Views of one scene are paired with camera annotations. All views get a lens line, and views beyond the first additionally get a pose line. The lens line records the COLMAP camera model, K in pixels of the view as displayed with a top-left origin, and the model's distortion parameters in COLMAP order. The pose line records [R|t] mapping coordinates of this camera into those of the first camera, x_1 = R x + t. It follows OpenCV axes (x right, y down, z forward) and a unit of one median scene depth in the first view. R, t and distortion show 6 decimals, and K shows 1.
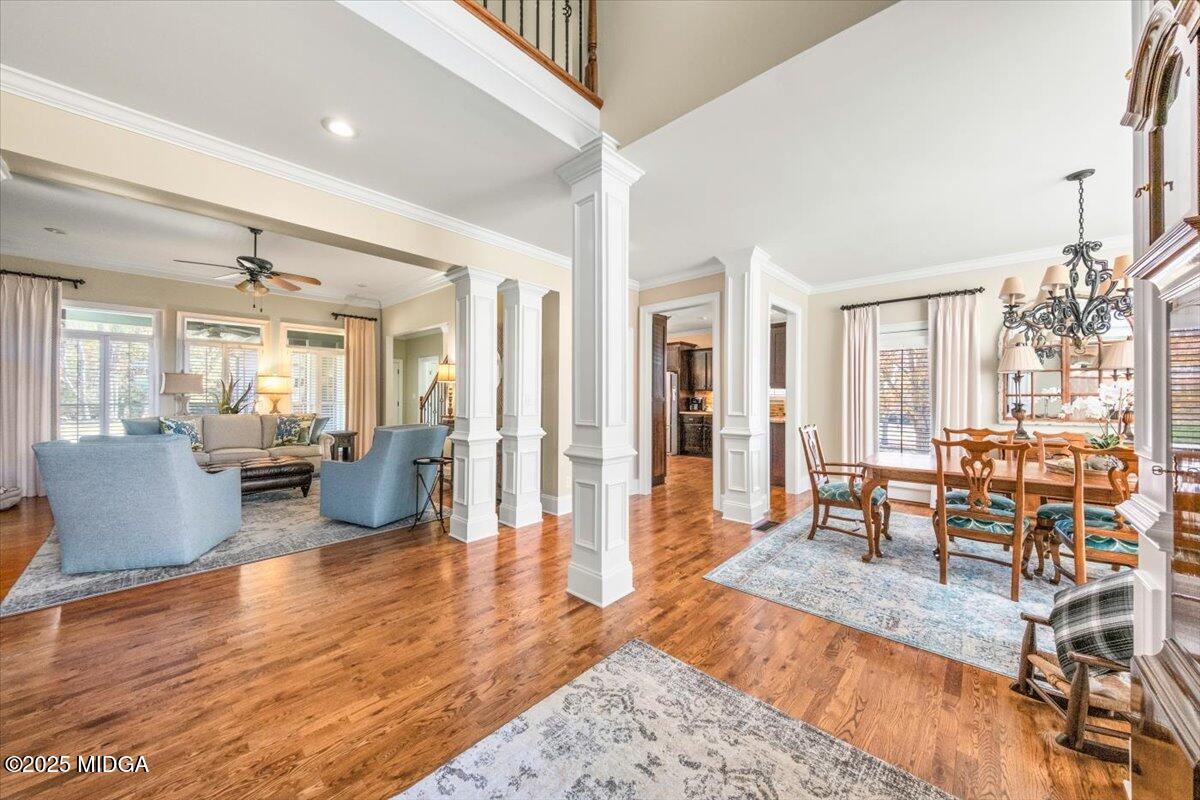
lens RADIAL K [[417.6, 0, 600.0], [0, 417.6, 400.0], [0, 0, 1]] dist [-0.011508, -0.000089]
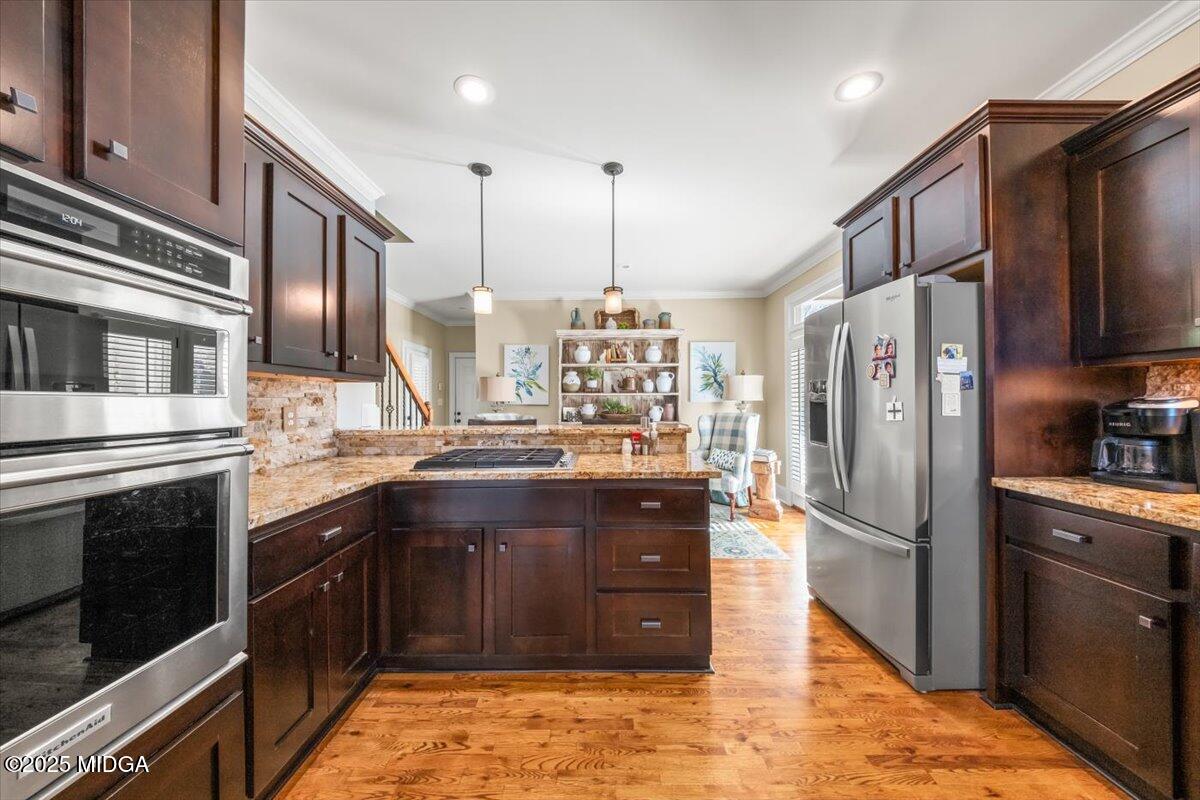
lens RADIAL K [[417.6, 0, 600.0], [0, 417.6, 400.0], [0, 0, 1]] dist [-0.011508, -0.000089]
pose [[0.679515, -0.023442, -0.733287, 0.205633], [0.010793, 0.999701, -0.021958, -0.005369], [0.733582, 0.007006, 0.679564, 0.740215]]
